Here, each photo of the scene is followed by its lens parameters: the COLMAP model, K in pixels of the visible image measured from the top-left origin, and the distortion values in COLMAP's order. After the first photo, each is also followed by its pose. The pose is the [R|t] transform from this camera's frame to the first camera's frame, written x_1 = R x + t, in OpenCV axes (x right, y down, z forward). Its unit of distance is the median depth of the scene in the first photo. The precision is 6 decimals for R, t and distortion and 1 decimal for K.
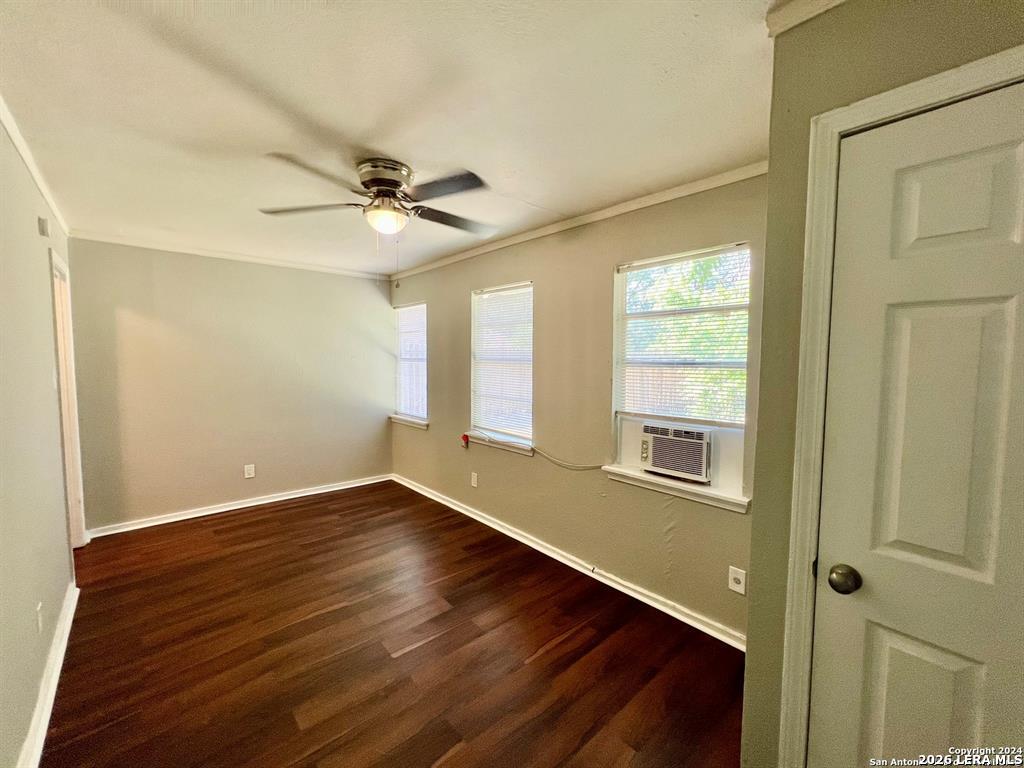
lens RADIAL K [[412.3, 0, 513.7], [0, 412.3, 387.8], [0, 0, 1]] dist [-0.004783, 0.001008]
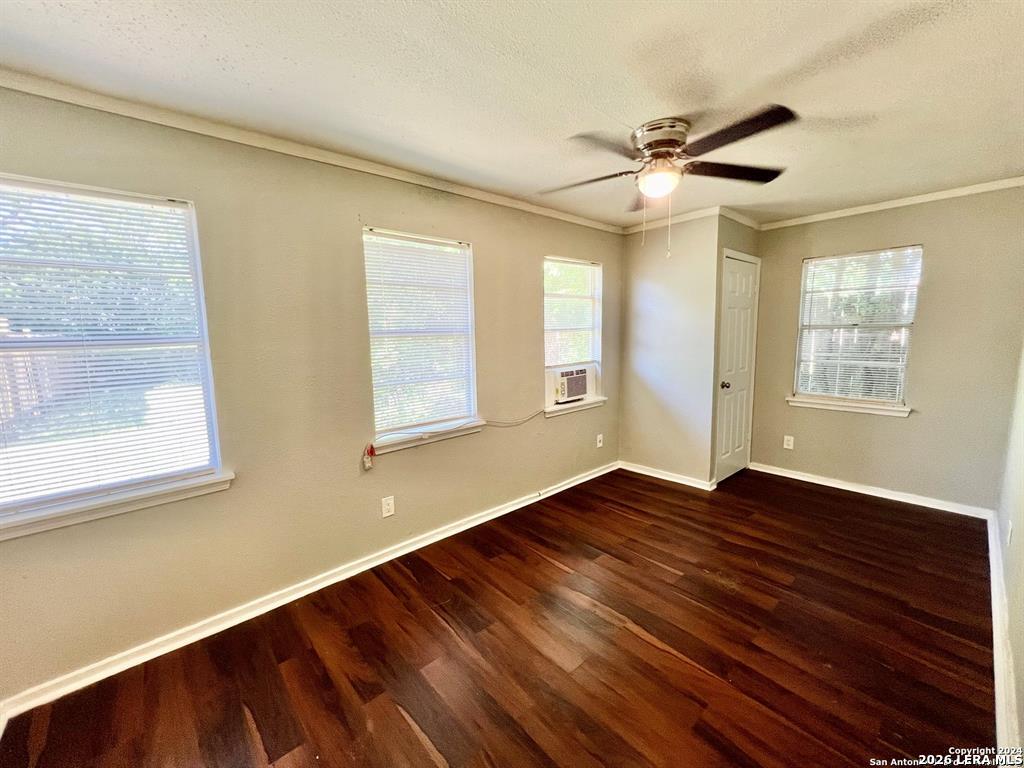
lens RADIAL K [[412.3, 0, 514.6], [0, 412.3, 375.1], [0, 0, 1]] dist [-0.004783, 0.001008]
pose [[0.019792, -0.145020, 0.989231, -1.082517], [0.075167, 0.986840, 0.143165, -0.115204], [-0.996975, 0.071524, 0.030432, 1.079184]]
